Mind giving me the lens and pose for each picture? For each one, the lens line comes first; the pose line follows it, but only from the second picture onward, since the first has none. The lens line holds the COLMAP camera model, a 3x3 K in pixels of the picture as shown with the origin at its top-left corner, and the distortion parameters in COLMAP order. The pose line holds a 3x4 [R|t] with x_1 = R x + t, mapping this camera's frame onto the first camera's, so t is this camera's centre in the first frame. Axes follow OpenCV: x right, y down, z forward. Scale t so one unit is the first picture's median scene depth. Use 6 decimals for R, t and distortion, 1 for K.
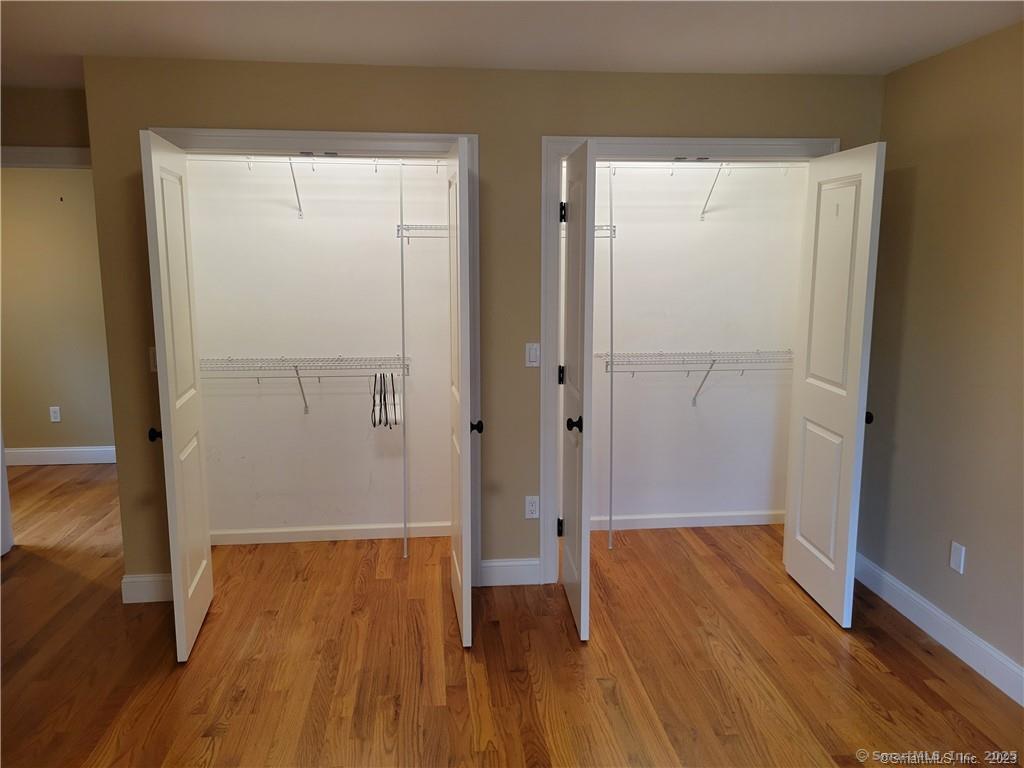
lens RADIAL K [[765.5, 0, 514.2], [0, 765.5, 373.4], [0, 0, 1]] dist [0.045317, -0.038489]
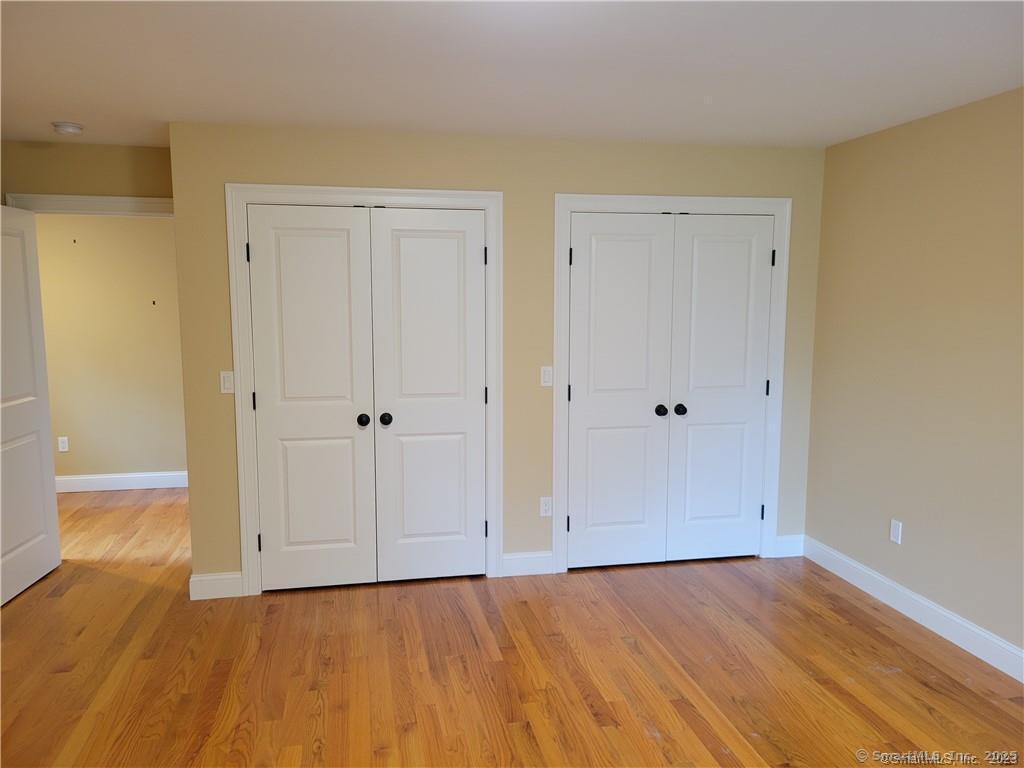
lens RADIAL K [[765.5, 0, 509.5], [0, 765.5, 391.2], [0, 0, 1]] dist [0.045317, -0.038489]
pose [[0.995209, -0.011441, 0.097099, -0.170718], [0.014418, 0.999445, -0.030017, 0.038928], [-0.096702, 0.031273, 0.994822, -0.193648]]
